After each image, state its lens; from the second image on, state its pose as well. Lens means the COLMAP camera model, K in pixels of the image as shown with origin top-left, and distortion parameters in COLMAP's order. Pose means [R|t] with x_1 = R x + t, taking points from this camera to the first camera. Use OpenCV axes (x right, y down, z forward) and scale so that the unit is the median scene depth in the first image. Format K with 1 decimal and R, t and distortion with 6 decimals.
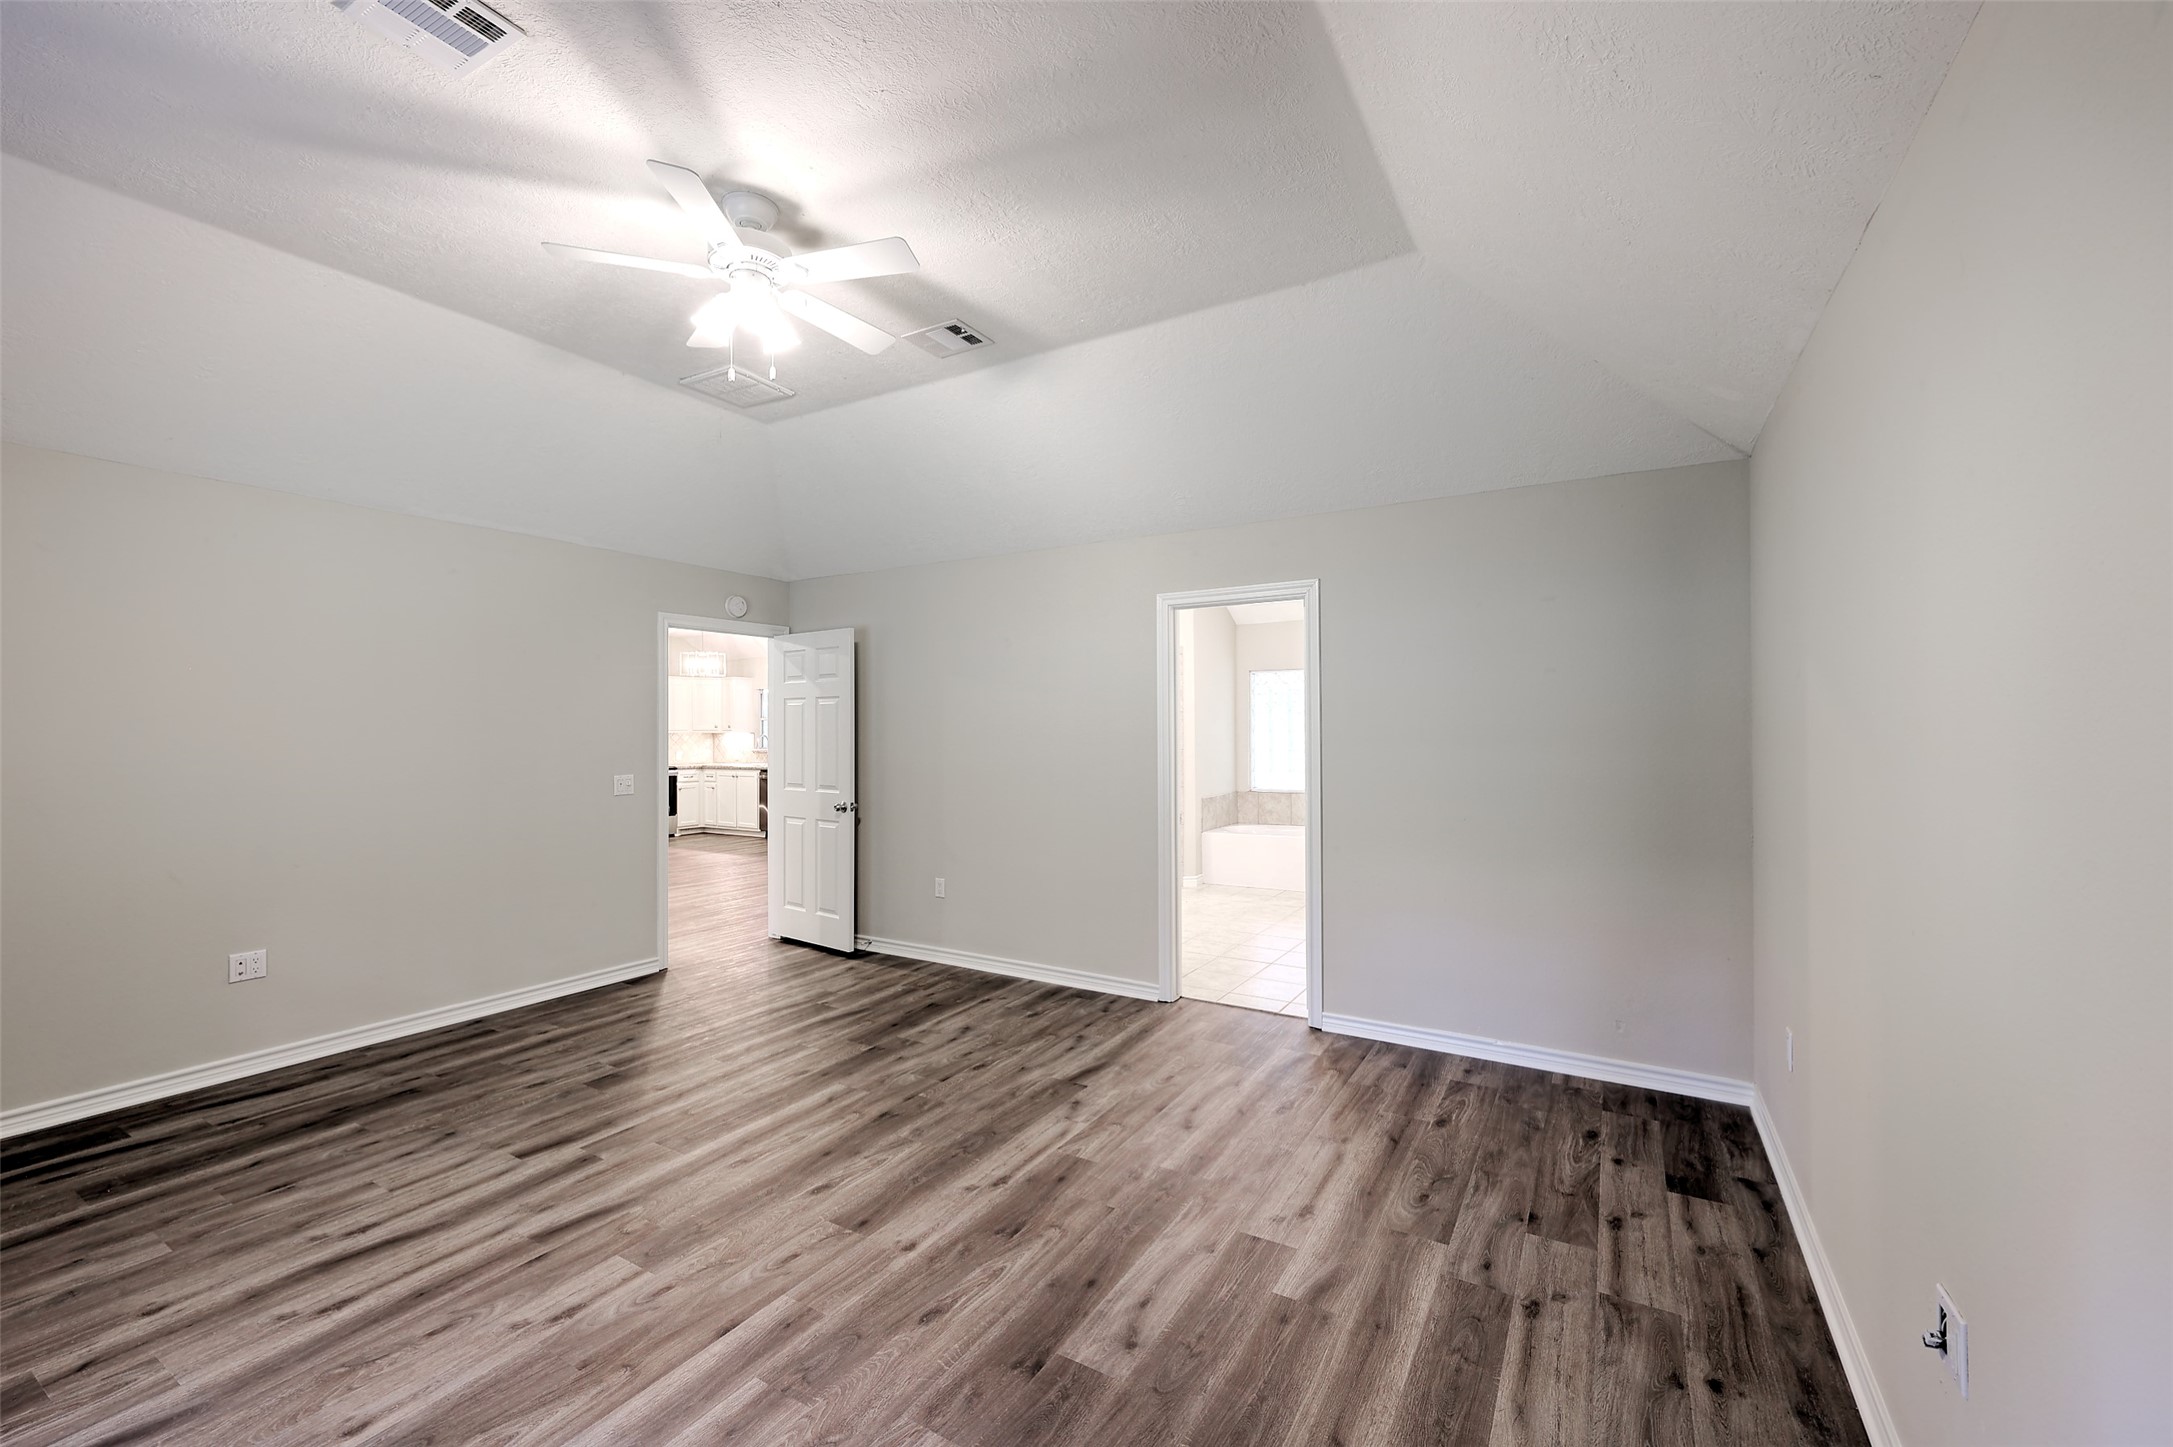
lens RADIAL K [[938.0, 0, 1078.2], [0, 938.0, 709.6], [0, 0, 1]] dist [0.001402, -0.000213]
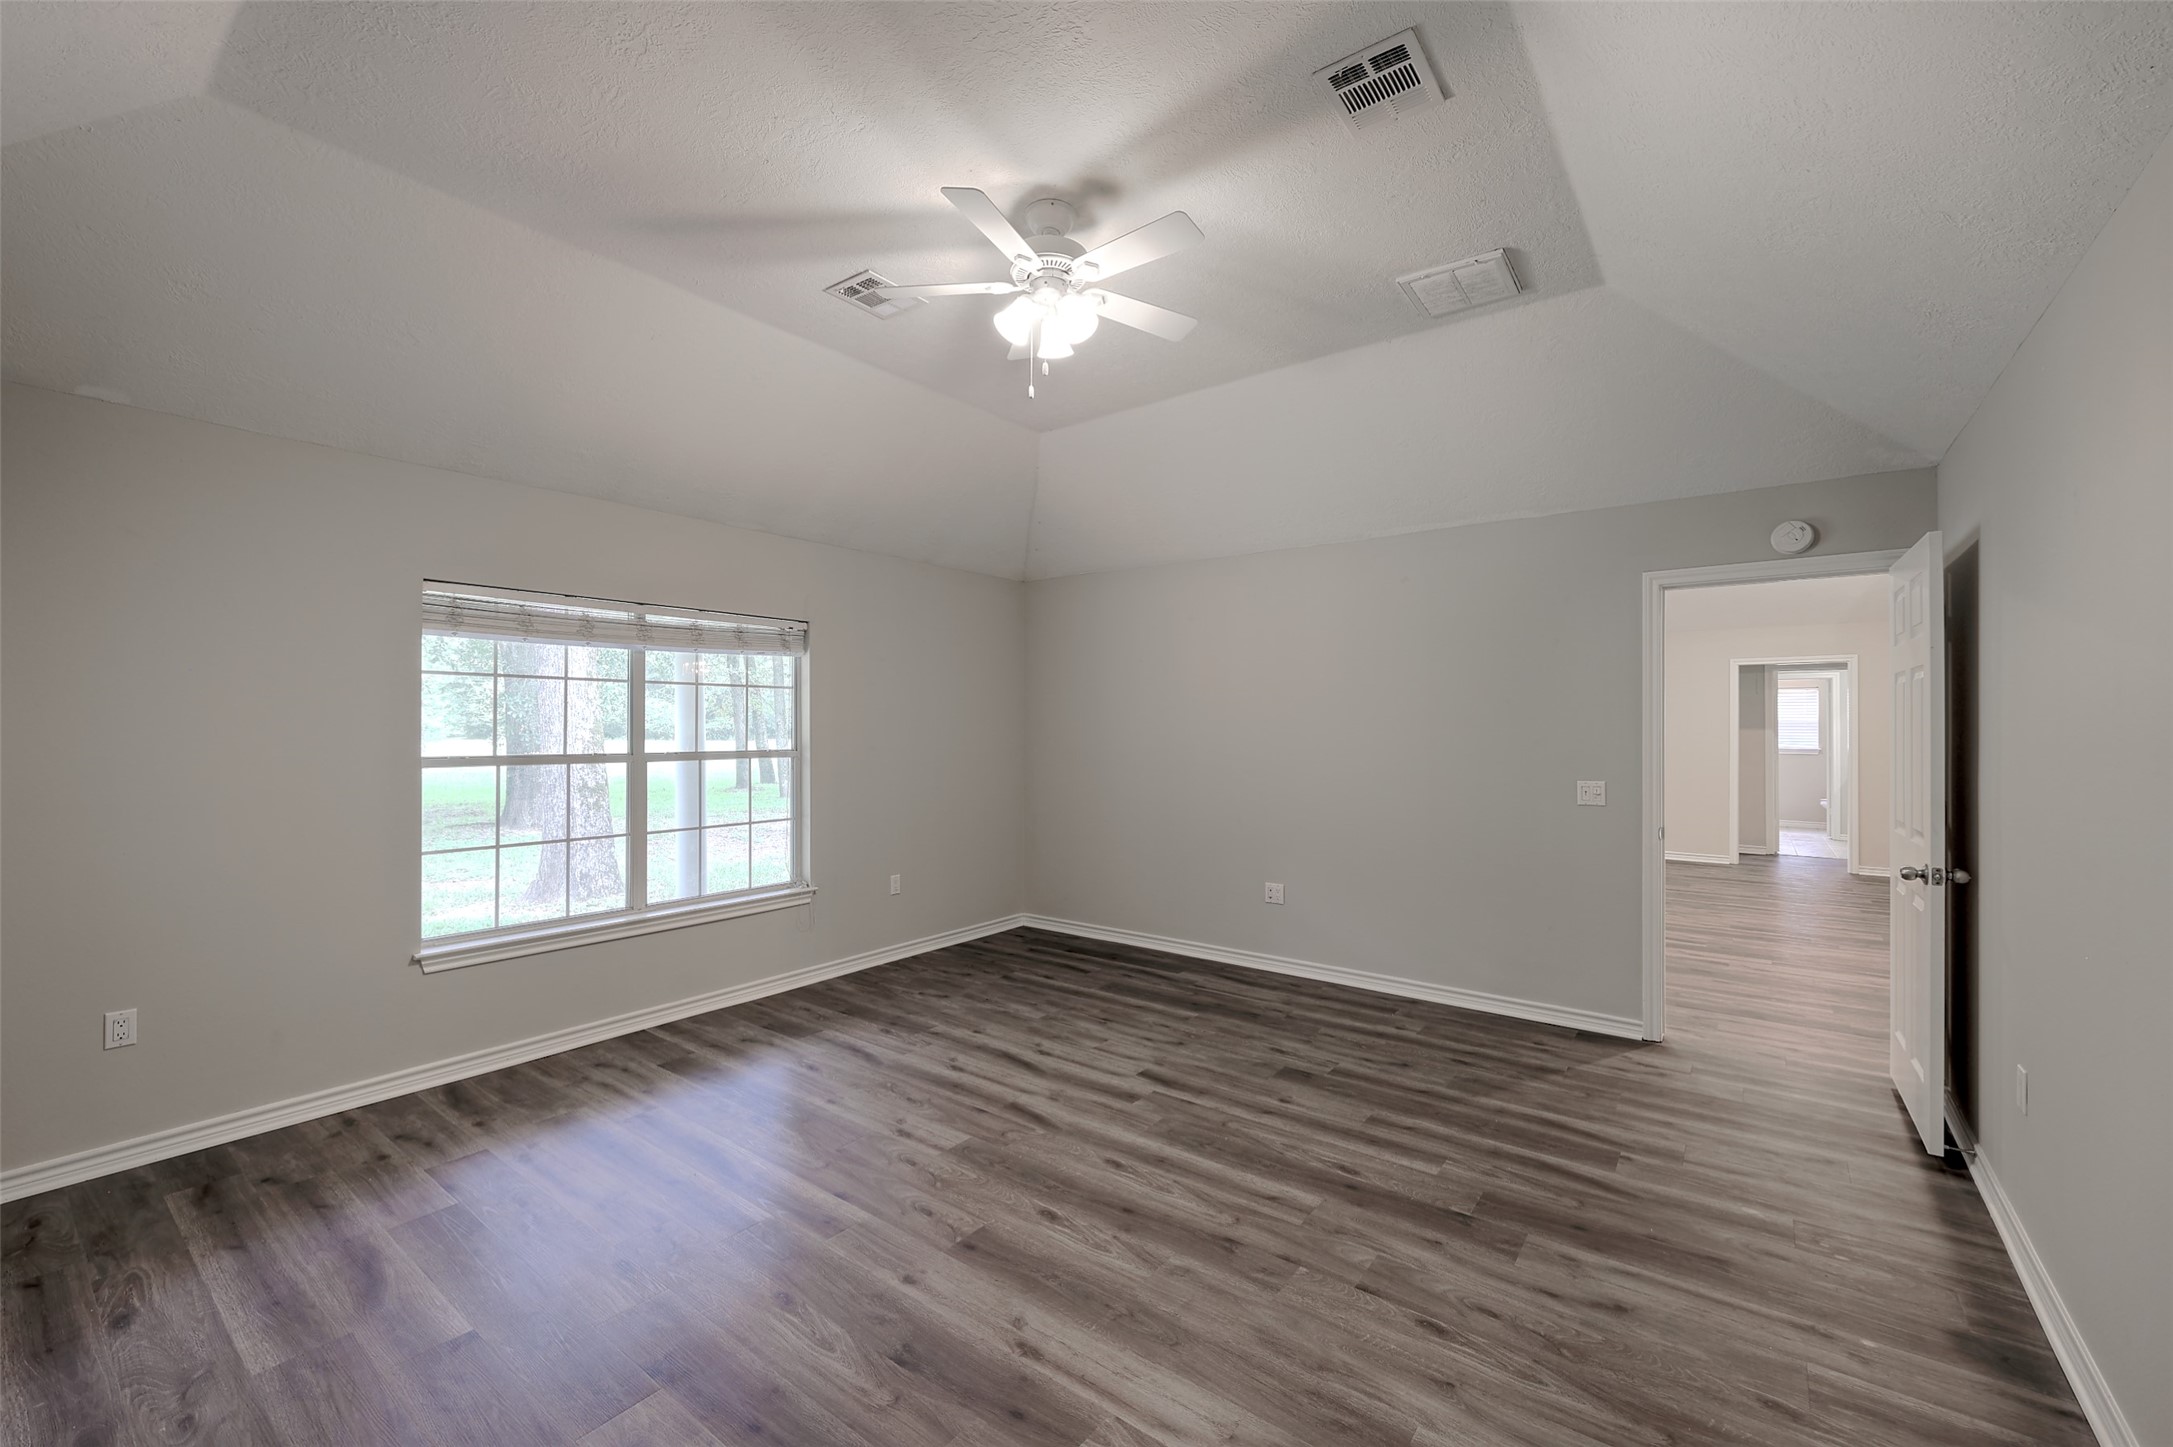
lens RADIAL K [[880.7, 0, 1078.2], [0, 880.7, 721.9], [0, 0, 1]] dist [-0.002520, 0.002479]
pose [[-0.133787, -0.001186, -0.991009, 0.505737], [0.018809, 0.999816, -0.003736, 0.017384], [0.990832, -0.019139, -0.133740, 0.979471]]
